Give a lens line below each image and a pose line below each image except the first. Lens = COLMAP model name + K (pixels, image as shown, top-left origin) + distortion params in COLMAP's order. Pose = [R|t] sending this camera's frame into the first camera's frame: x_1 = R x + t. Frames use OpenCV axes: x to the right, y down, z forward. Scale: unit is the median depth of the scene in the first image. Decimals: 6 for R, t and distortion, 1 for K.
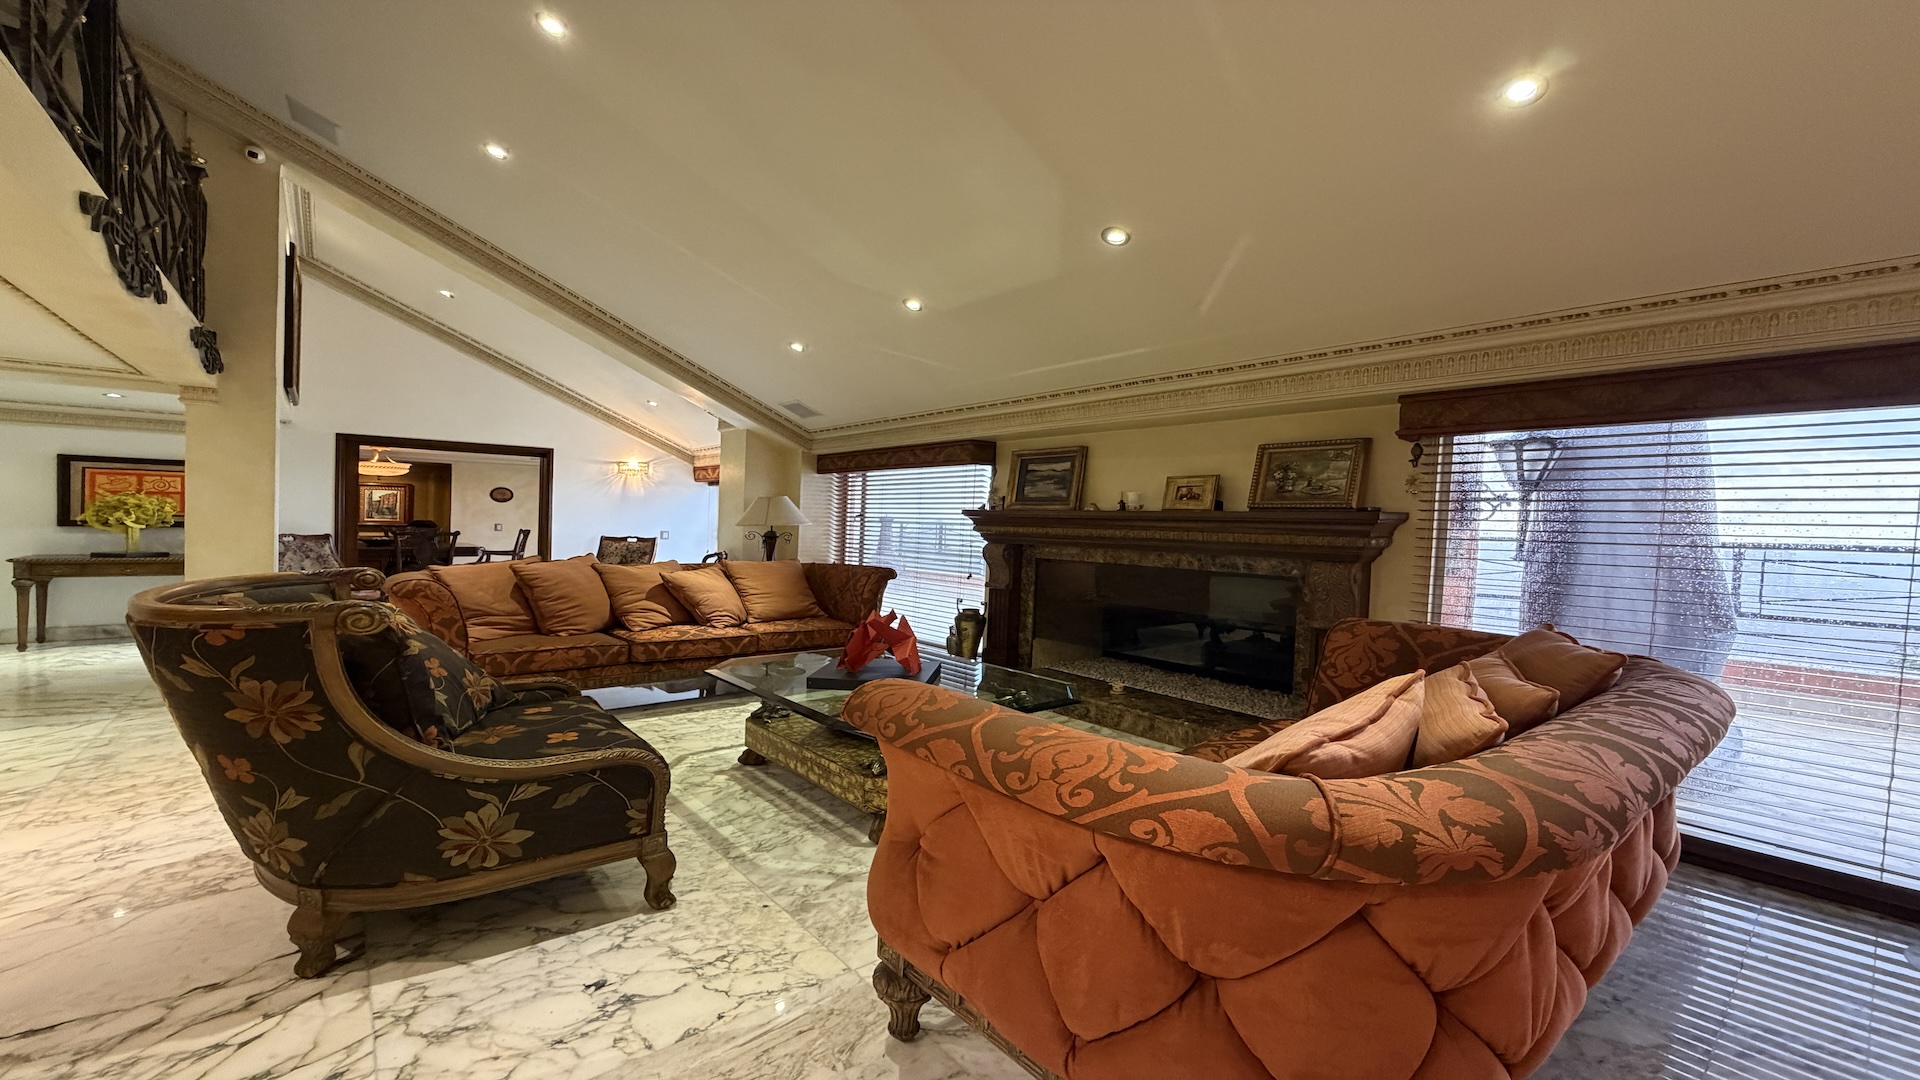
lens RADIAL K [[767.3, 0, 960.0], [0, 767.3, 540.0], [0, 0, 1]] dist [0.000290, 0.000270]
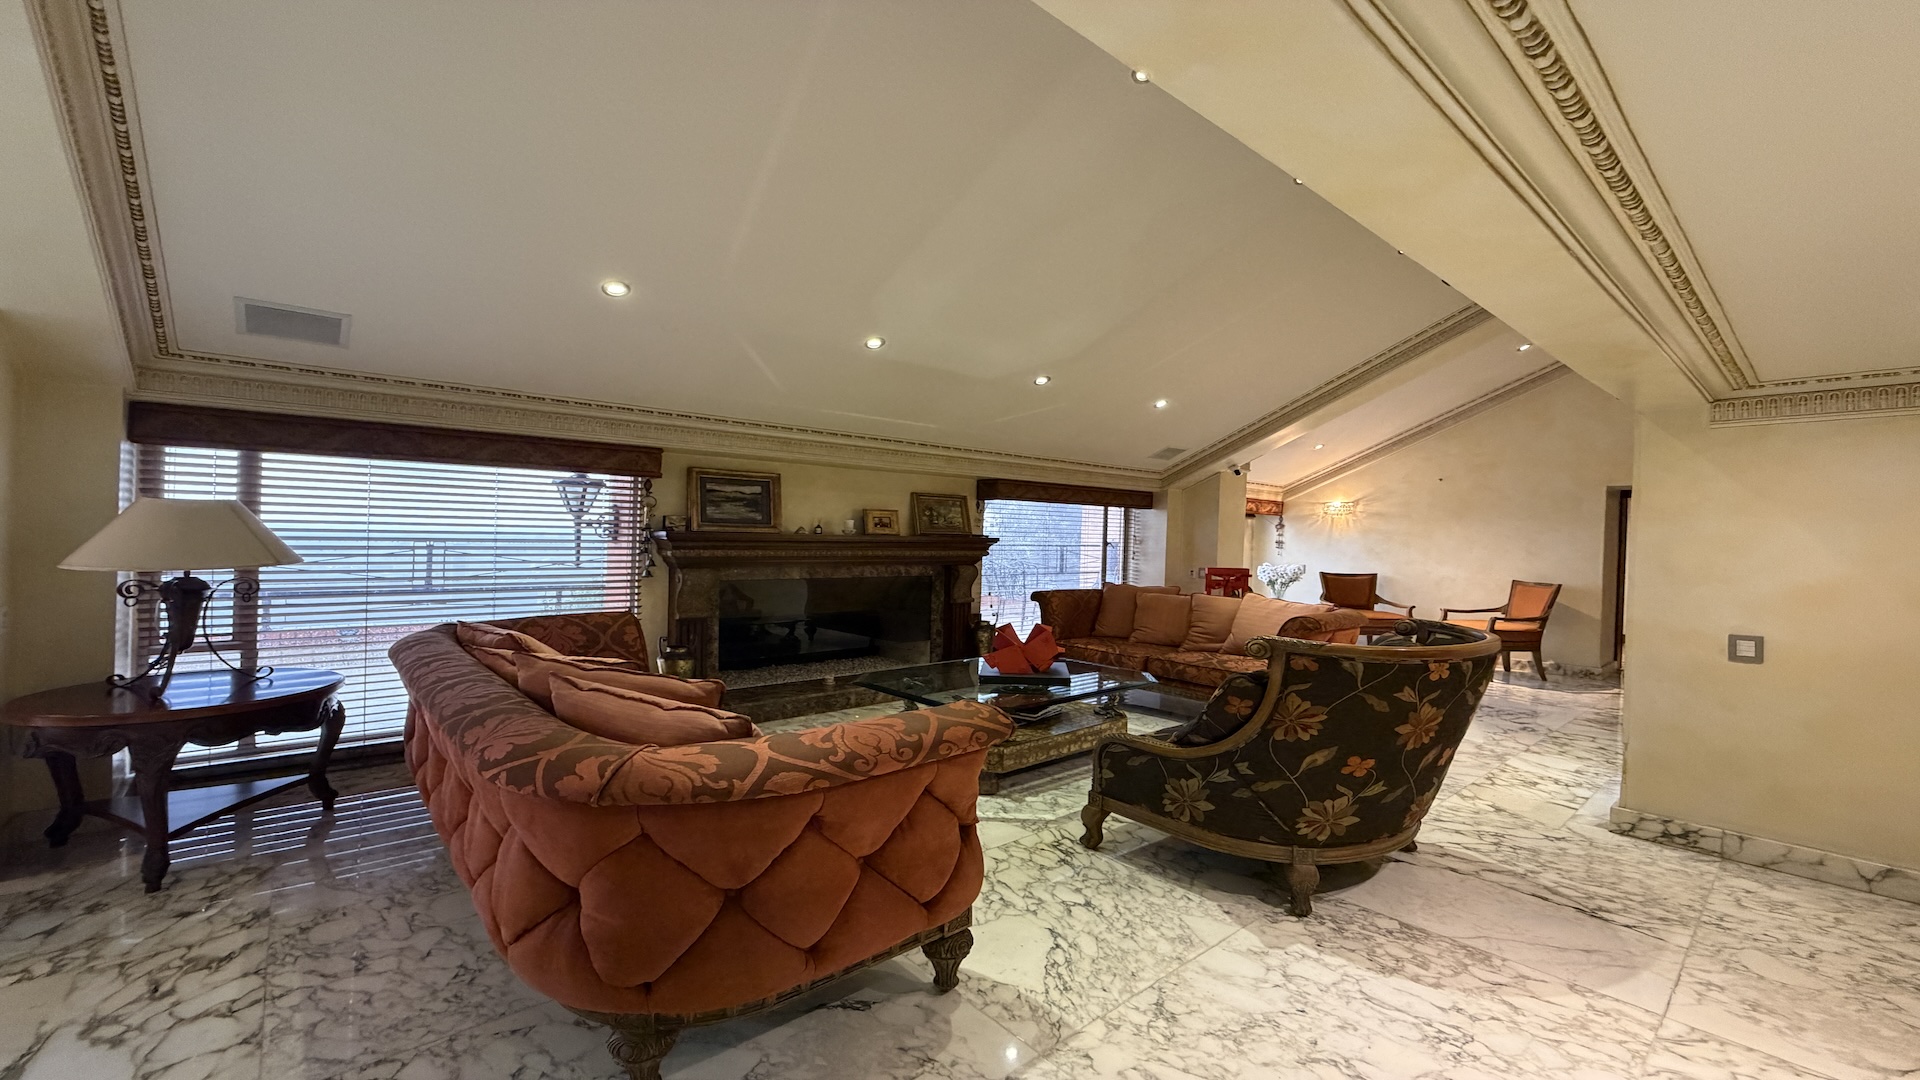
lens RADIAL K [[767.3, 0, 960.0], [0, 767.3, 540.0], [0, 0, 1]] dist [0.000290, 0.000270]
pose [[-0.031304, -0.028856, 0.999093, -1.176832], [0.003875, 0.999572, 0.028992, -0.073814], [-0.999502, 0.004779, -0.031179, 0.968586]]
